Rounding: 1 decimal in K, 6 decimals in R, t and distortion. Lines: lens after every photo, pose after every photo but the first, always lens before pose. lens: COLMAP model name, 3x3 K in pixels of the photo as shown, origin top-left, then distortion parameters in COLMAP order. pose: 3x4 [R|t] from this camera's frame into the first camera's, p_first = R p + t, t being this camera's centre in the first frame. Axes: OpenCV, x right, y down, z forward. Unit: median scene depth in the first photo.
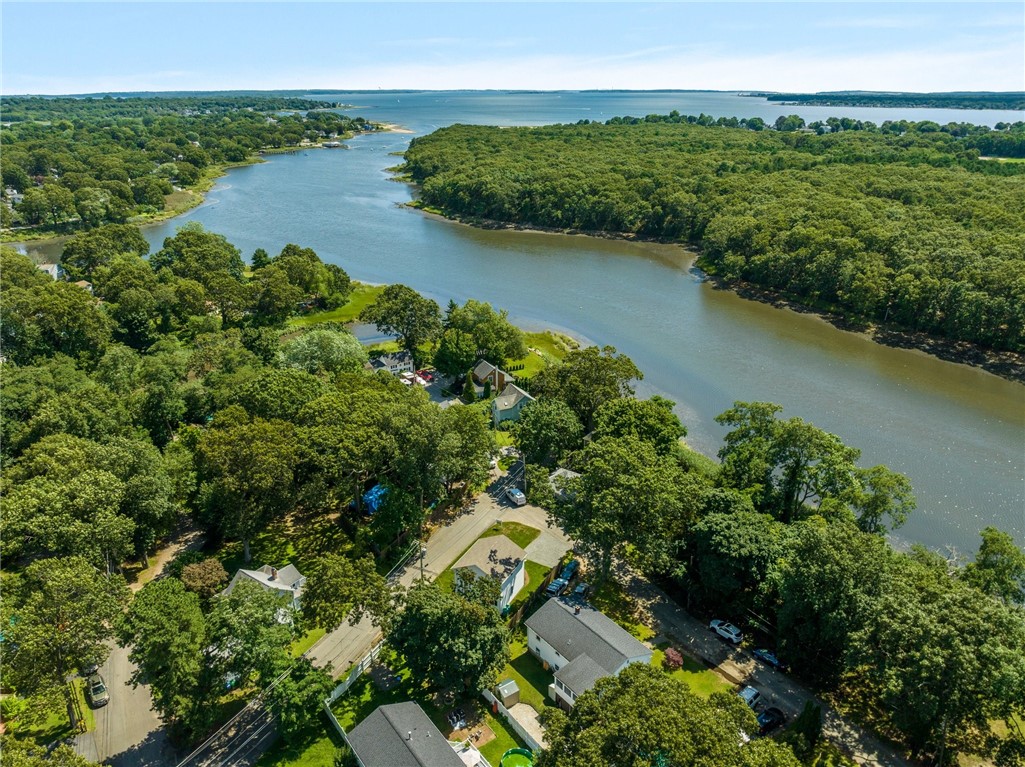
lens RADIAL K [[734.2, 0, 520.7], [0, 734.2, 385.3], [0, 0, 1]] dist [-0.033395, -0.004195]
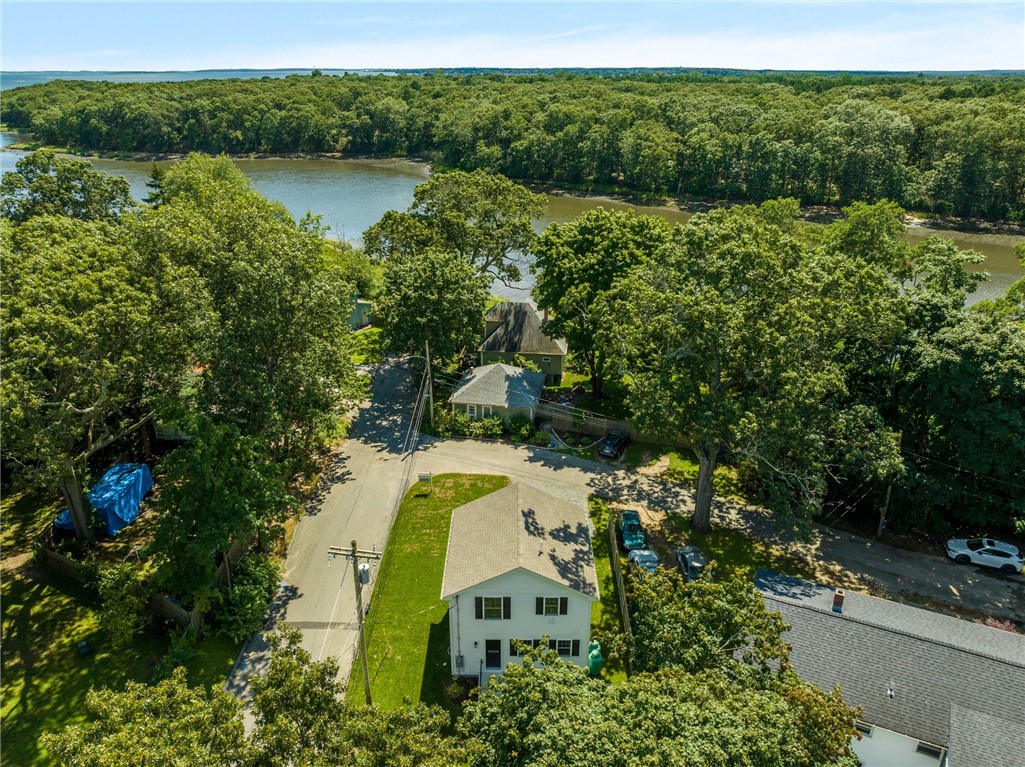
lens RADIAL K [[743.4, 0, 519.2], [0, 743.4, 384.4], [0, 0, 1]] dist [-0.042113, 0.009174]
pose [[0.895390, -0.175816, 0.409102, -0.140322], [0.166679, 0.984292, 0.058206, 0.096135], [-0.412910, 0.016071, 0.910630, 0.473563]]
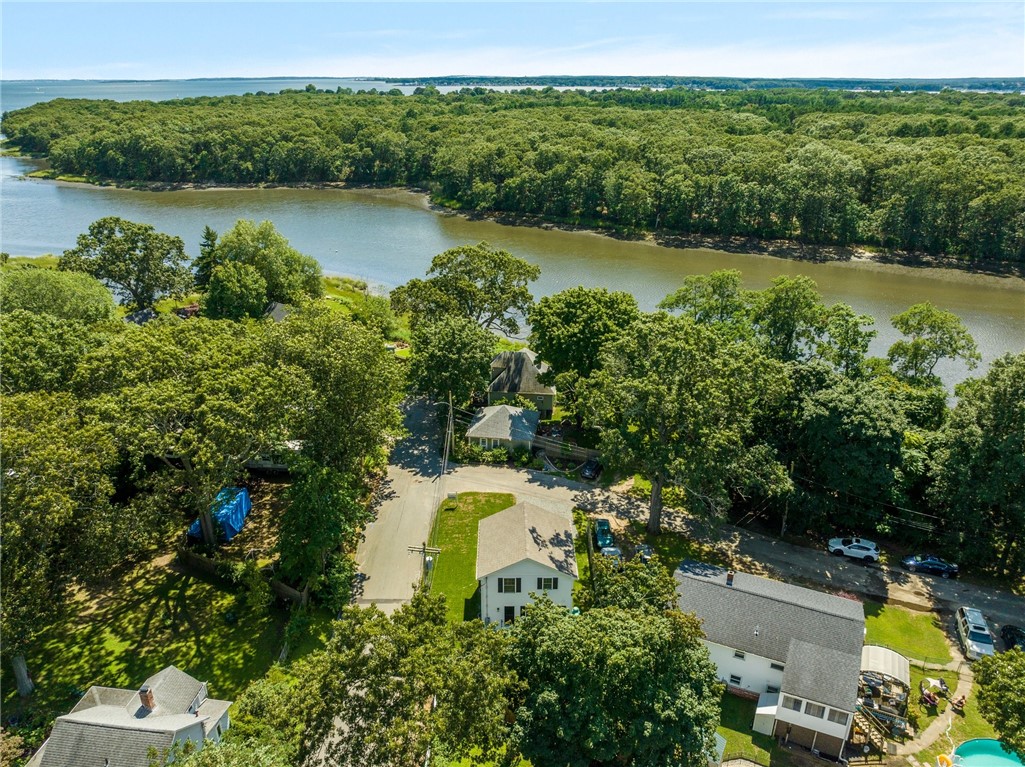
lens RADIAL K [[734.2, 0, 520.7], [0, 734.2, 385.3], [0, 0, 1]] dist [-0.033395, -0.004195]
pose [[0.888053, -0.179170, 0.423392, -0.201658], [0.171861, 0.983543, 0.055741, 0.057930], [-0.426411, 0.023264, 0.904230, 0.346541]]
